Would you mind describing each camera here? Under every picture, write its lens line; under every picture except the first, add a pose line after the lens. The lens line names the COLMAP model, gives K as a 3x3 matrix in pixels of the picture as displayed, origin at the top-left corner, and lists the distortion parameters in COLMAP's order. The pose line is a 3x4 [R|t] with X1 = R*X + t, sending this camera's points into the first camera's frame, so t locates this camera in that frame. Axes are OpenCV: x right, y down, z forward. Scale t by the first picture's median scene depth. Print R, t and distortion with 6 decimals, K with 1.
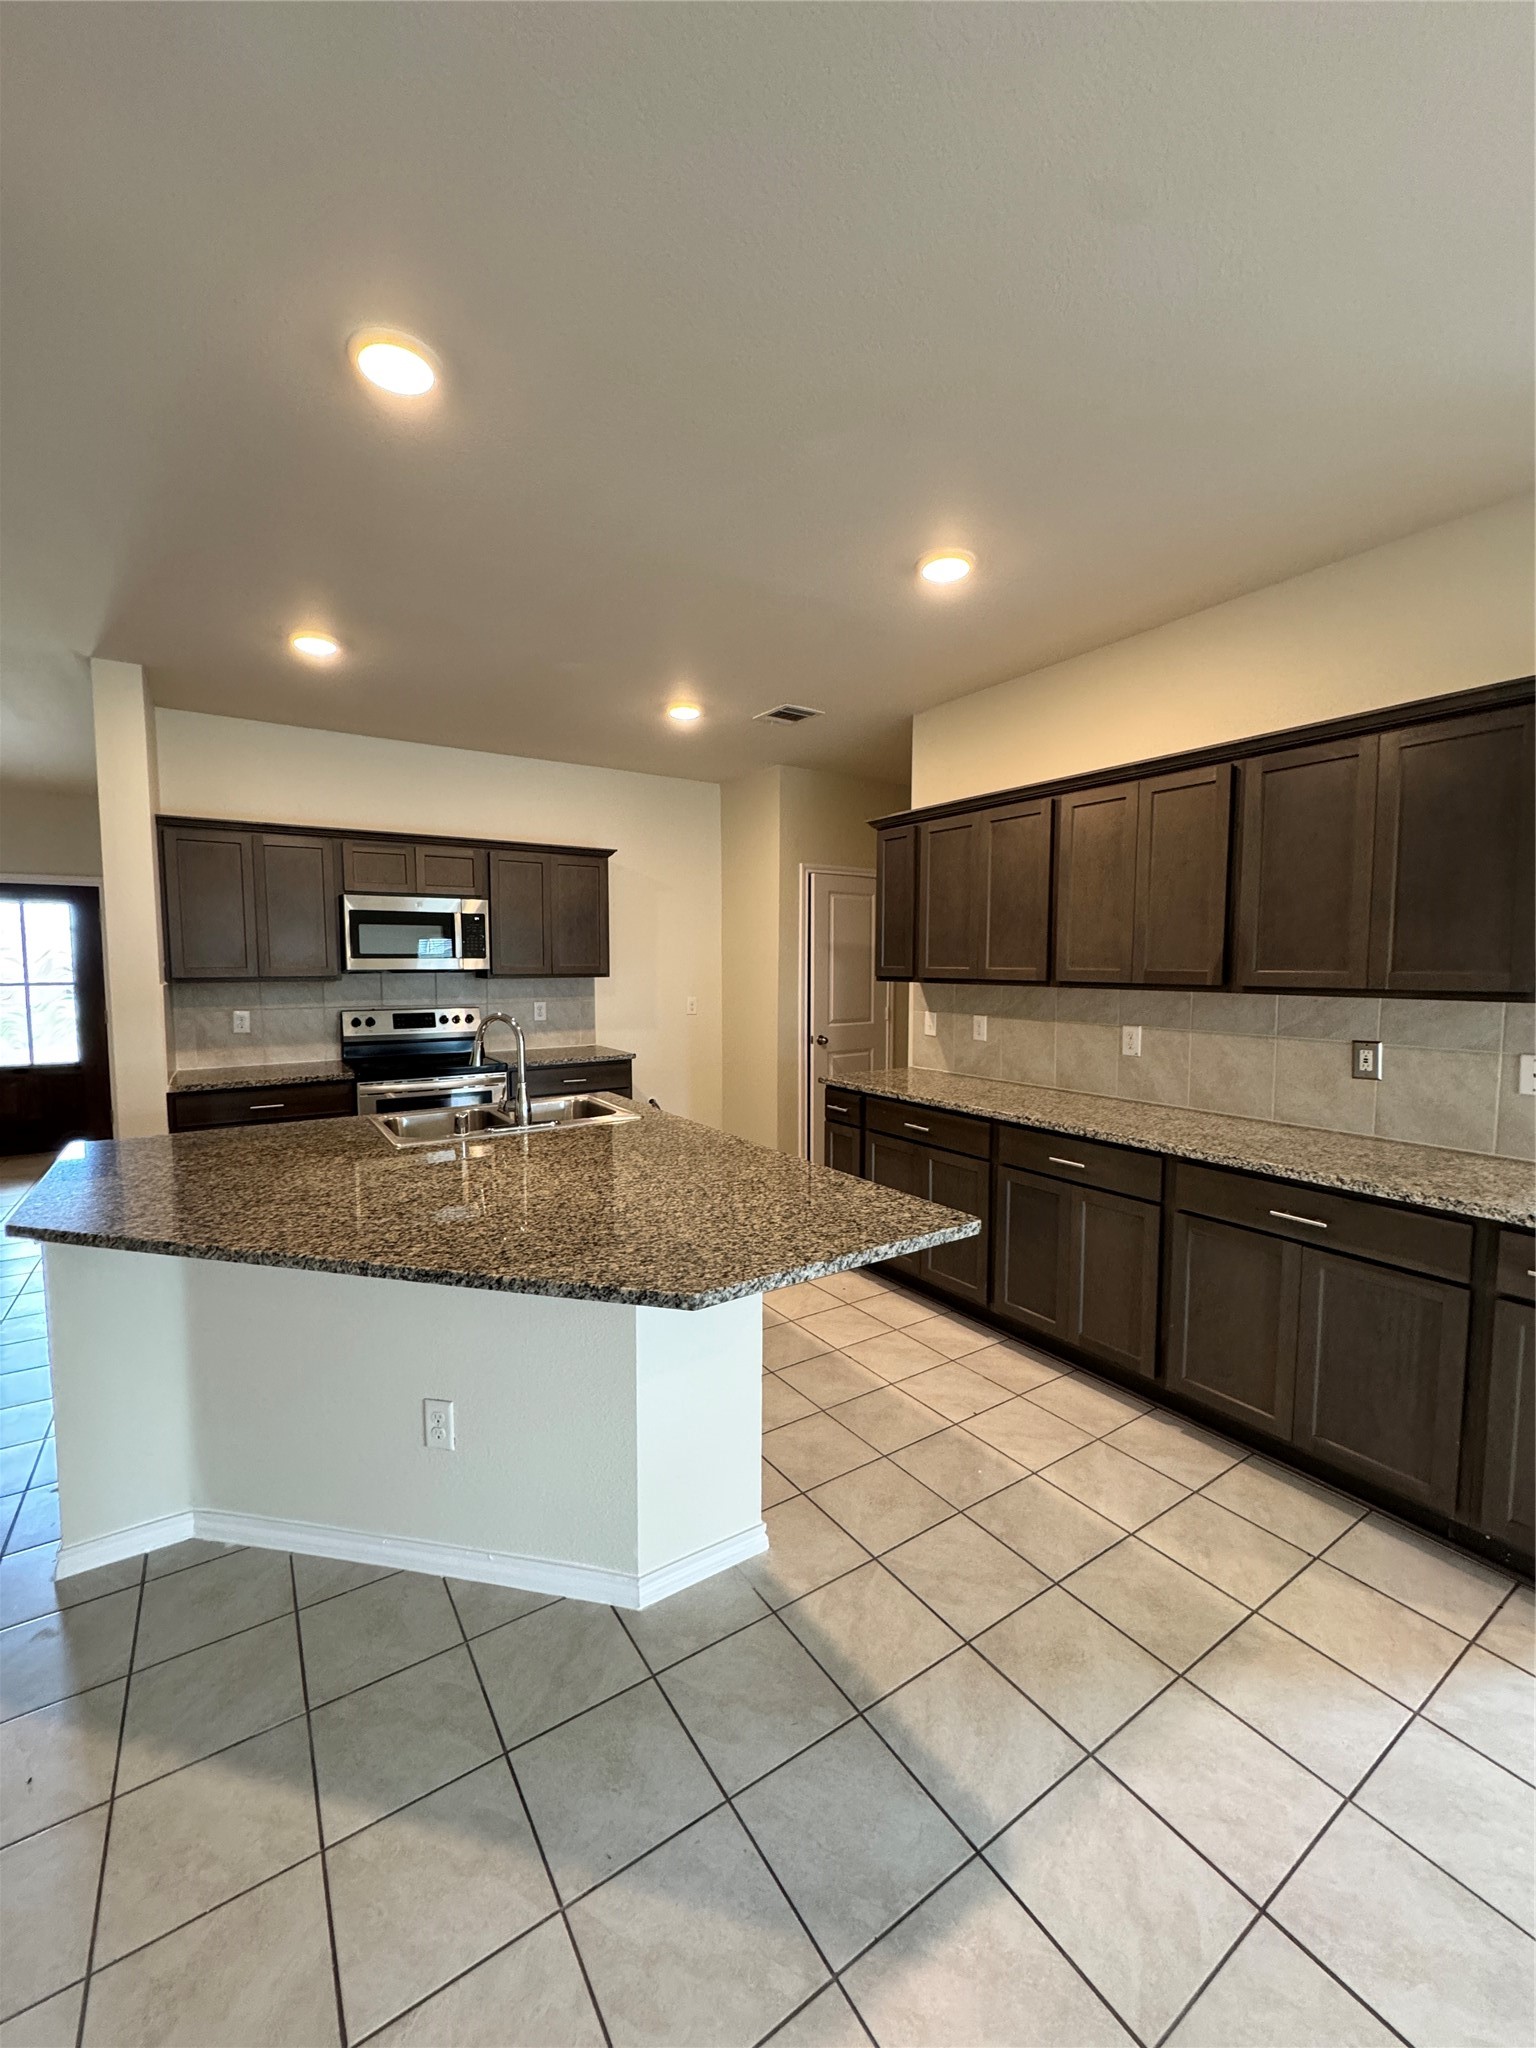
lens RADIAL K [[812.7, 0, 765.5], [0, 812.7, 1021.4], [0, 0, 1]] dist [-0.002007, 0.001046]
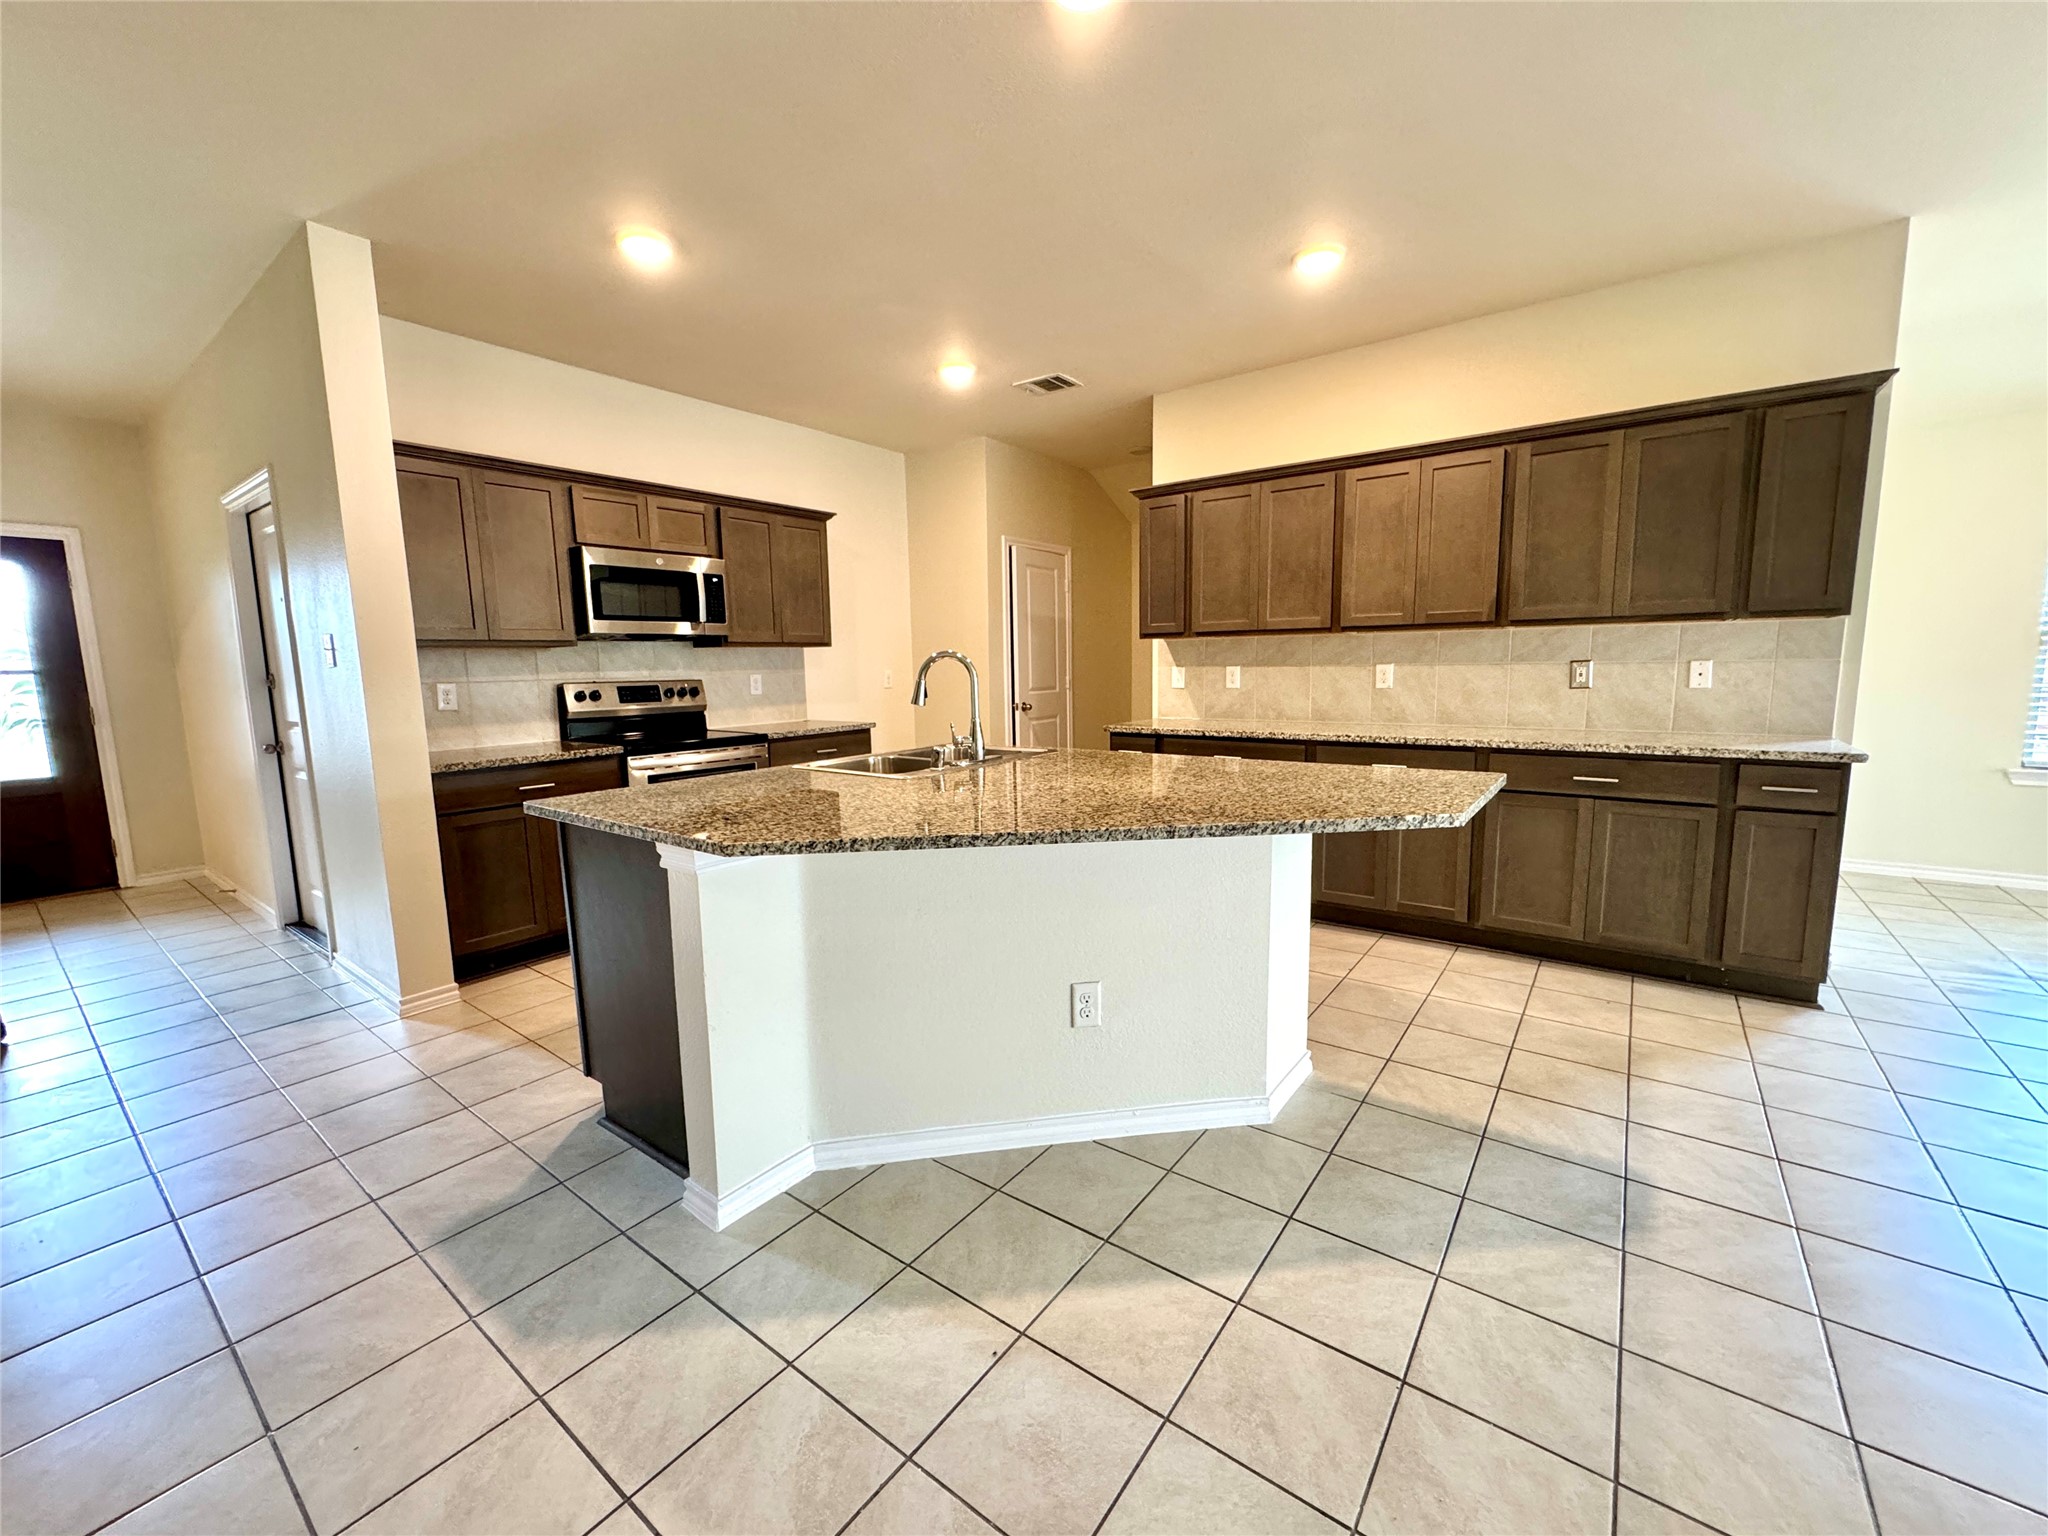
lens RADIAL K [[812.7, 0, 1020.5], [0, 812.7, 768.2], [0, 0, 1]] dist [-0.002007, 0.001046]
pose [[0.942491, -0.060384, 0.328731, -0.517381], [0.042904, 0.997265, 0.060176, 0.069385], [-0.331465, -0.042611, 0.942505, 0.010034]]
